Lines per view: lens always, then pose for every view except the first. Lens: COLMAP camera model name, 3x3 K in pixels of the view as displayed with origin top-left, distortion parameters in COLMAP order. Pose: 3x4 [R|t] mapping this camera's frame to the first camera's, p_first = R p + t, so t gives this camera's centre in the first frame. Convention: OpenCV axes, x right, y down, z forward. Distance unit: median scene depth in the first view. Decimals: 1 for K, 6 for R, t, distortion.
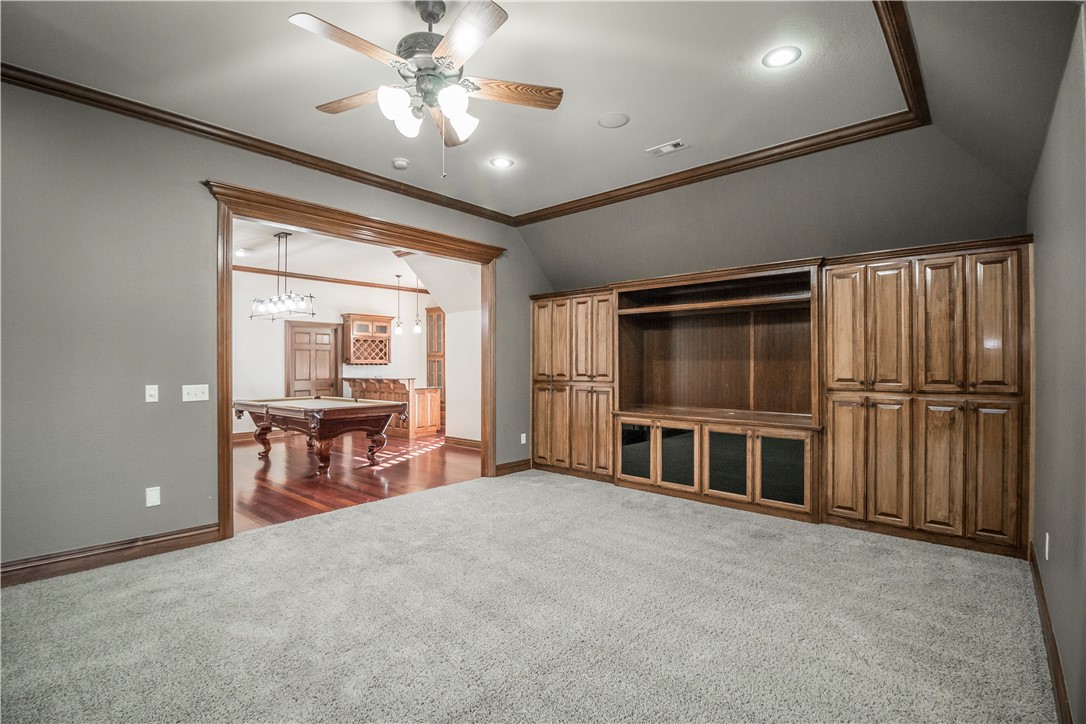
lens RADIAL K [[505.1, 0, 542.2], [0, 505.1, 363.6], [0, 0, 1]] dist [0.001449, 0.000398]
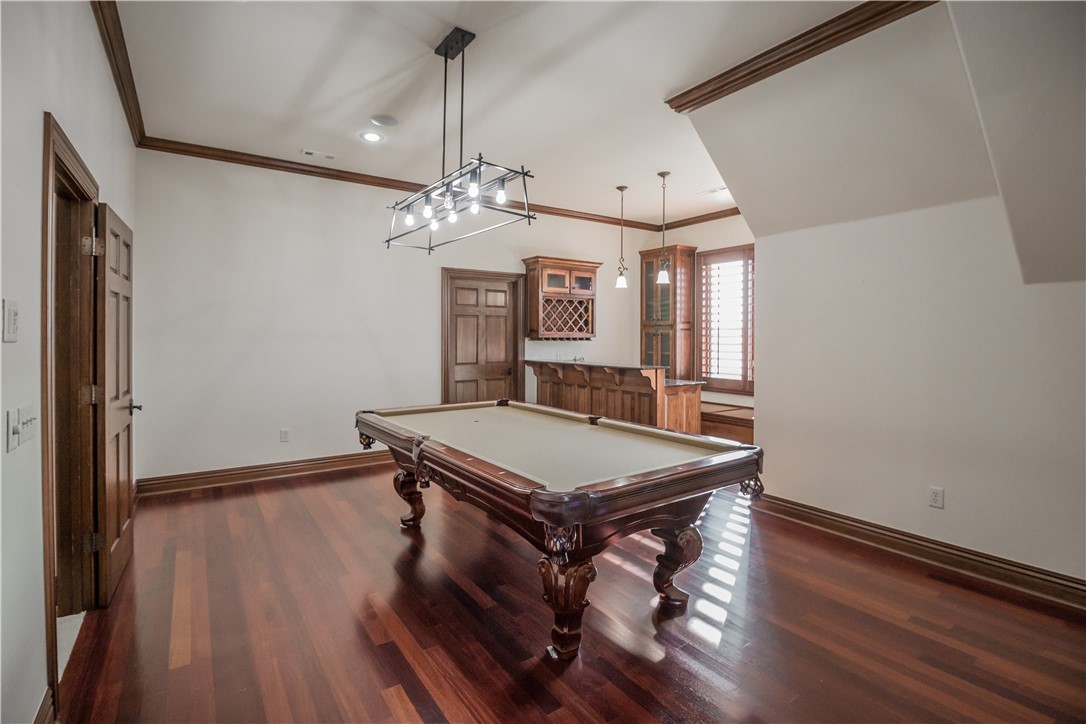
lens RADIAL K [[505.1, 0, 551.5], [0, 505.1, 334.6], [0, 0, 1]] dist [0.001449, 0.000398]
pose [[0.974469, 0.004622, -0.224476, -0.222907], [-0.004251, 0.999989, 0.002136, -0.005538], [0.224483, -0.001127, 0.974477, 0.398763]]
